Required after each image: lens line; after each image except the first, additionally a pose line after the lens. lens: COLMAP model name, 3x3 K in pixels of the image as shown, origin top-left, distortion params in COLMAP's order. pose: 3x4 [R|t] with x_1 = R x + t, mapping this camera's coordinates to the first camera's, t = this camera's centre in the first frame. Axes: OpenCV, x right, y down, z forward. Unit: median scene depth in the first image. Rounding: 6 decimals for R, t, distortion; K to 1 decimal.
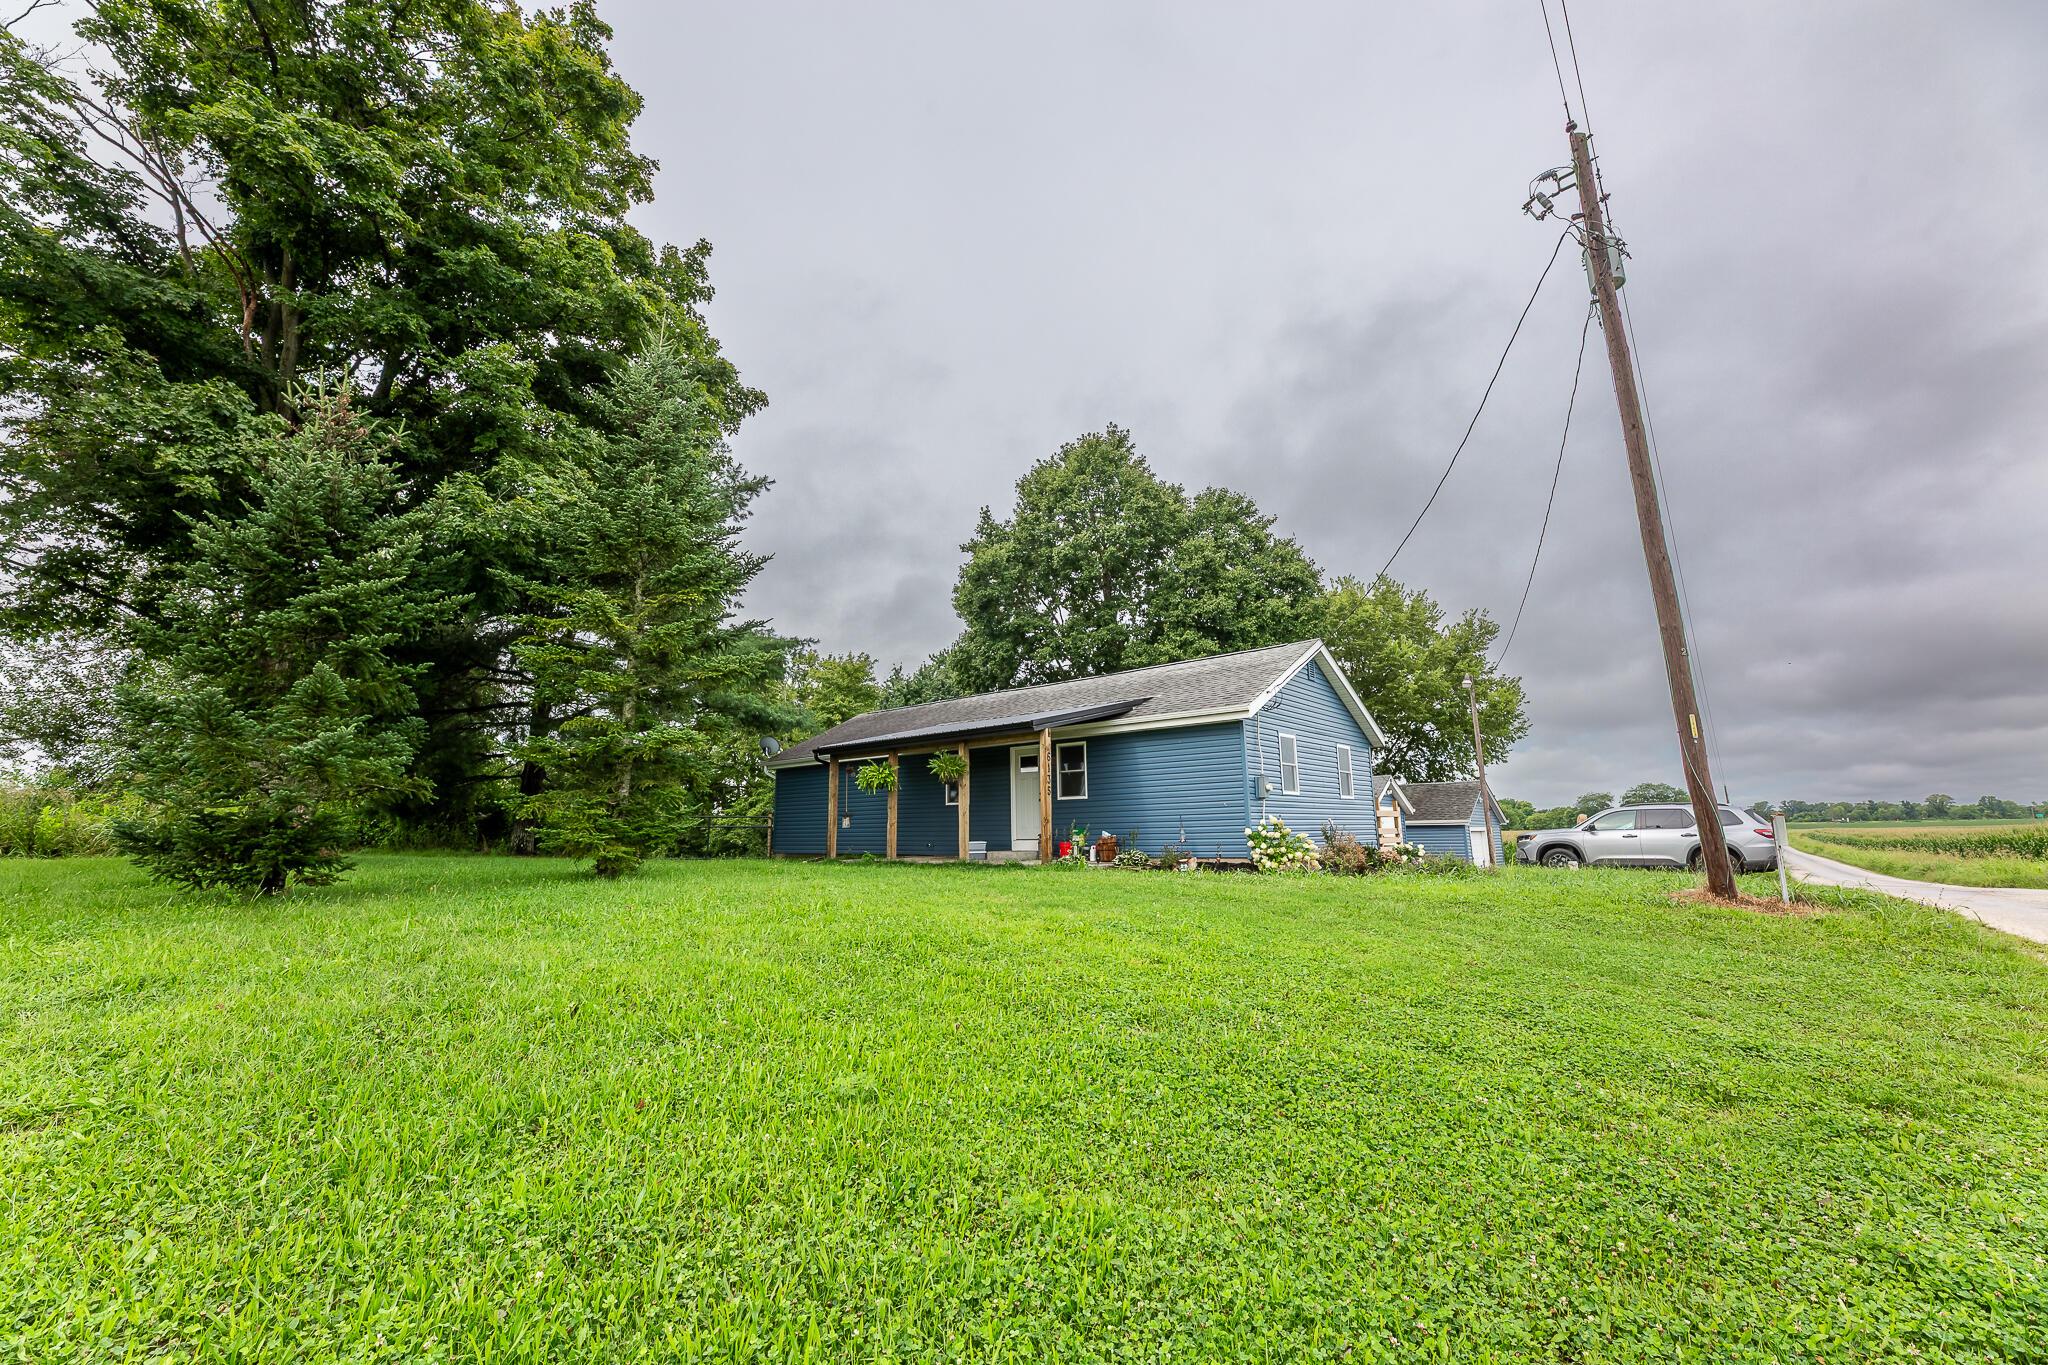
lens RADIAL K [[820.6, 0, 1022.7], [0, 820.6, 672.5], [0, 0, 1]] dist [-0.000860, -0.000272]
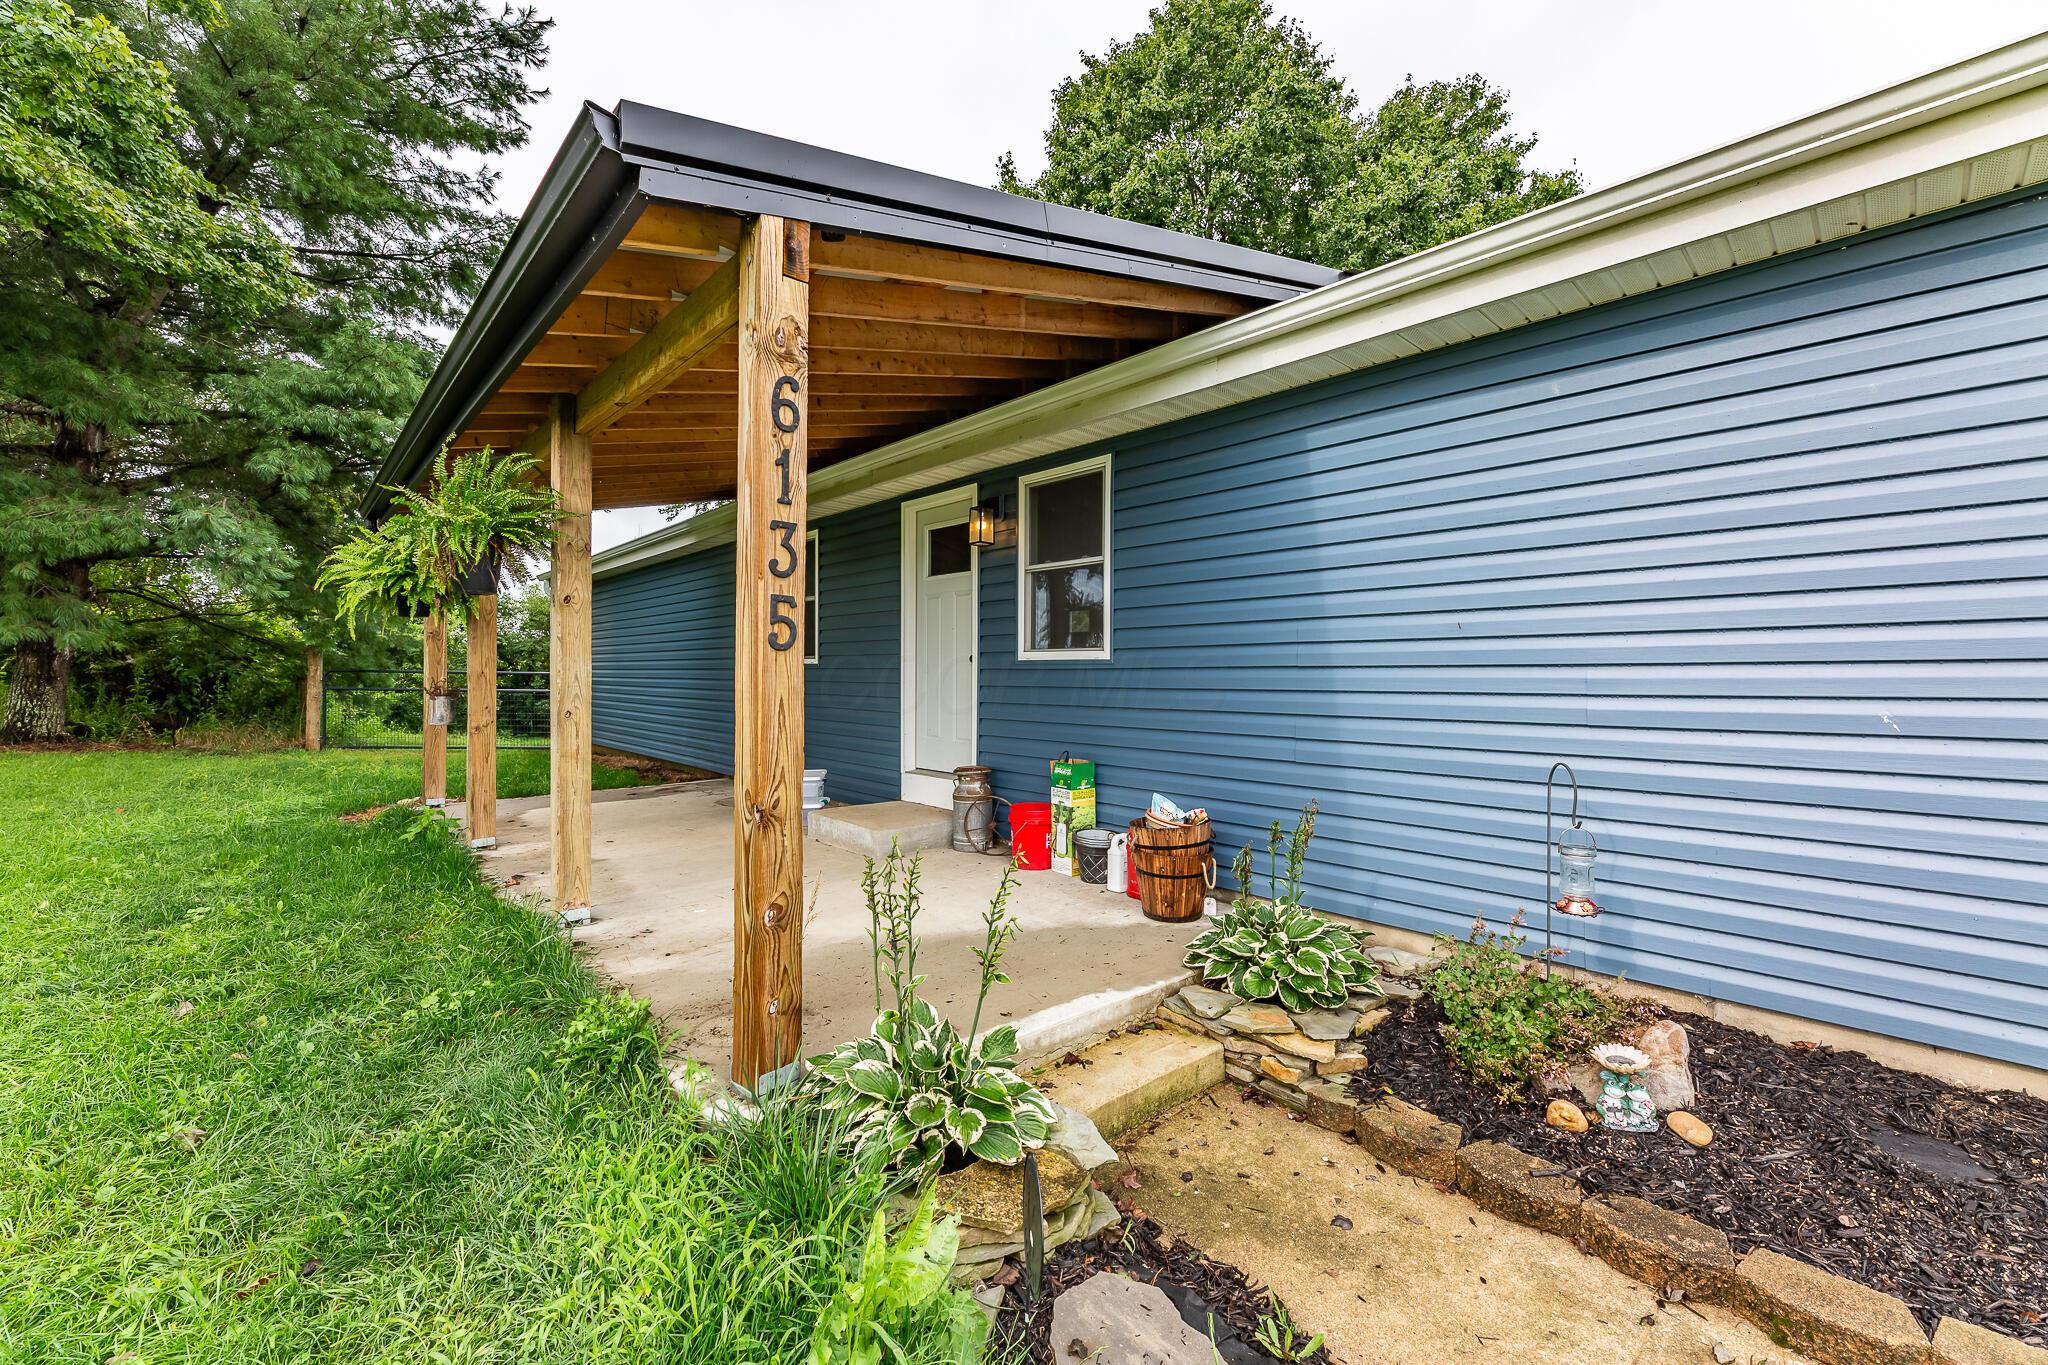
lens RADIAL K [[820.6, 0, 1022.7], [0, 820.6, 672.5], [0, 0, 1]] dist [-0.000860, -0.000272]
pose [[0.992767, 0.014920, -0.119127, 0.081095], [0.007324, 0.982874, 0.184135, 0.104065], [0.119834, -0.183676, 0.975655, 0.709874]]
